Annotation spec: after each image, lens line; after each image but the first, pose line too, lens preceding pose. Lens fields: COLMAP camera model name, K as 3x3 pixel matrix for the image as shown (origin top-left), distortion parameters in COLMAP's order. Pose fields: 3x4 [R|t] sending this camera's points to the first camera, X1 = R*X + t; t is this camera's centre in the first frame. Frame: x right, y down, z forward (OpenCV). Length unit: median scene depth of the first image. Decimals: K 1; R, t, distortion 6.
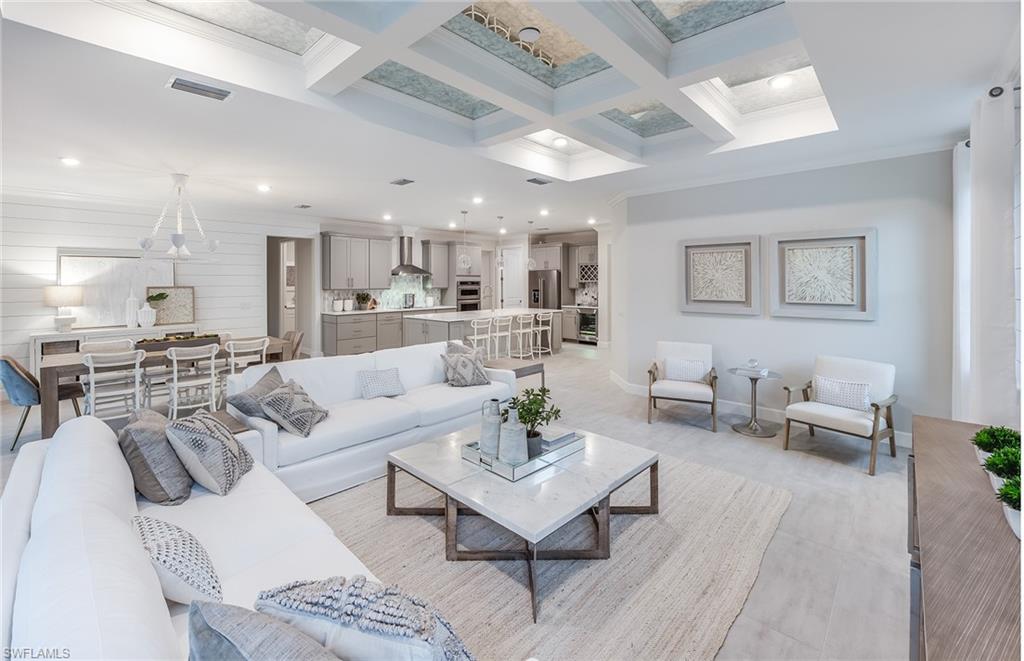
lens RADIAL K [[425.6, 0, 511.4], [0, 425.6, 283.0], [0, 0, 1]] dist [0.000319, 0.000023]
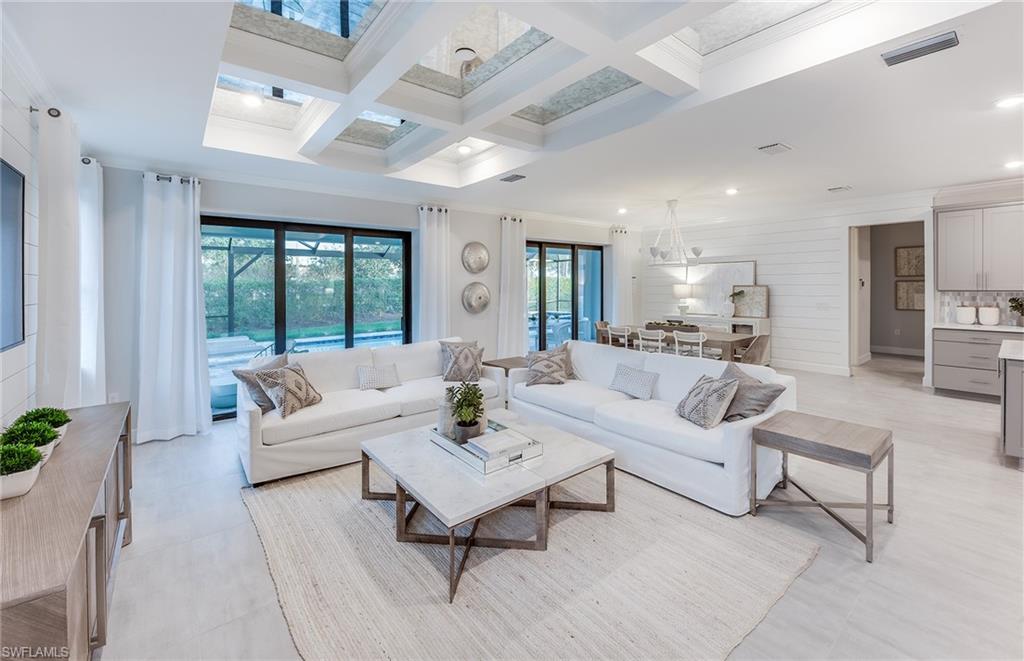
lens RADIAL K [[425.6, 0, 511.4], [0, 425.6, 283.0], [0, 0, 1]] dist [0.000319, 0.000023]
pose [[-0.145561, 0.001648, -0.989348, 0.445037], [0.007139, 0.999974, 0.000615, -0.002565], [0.989324, -0.006974, -0.145569, 0.514960]]
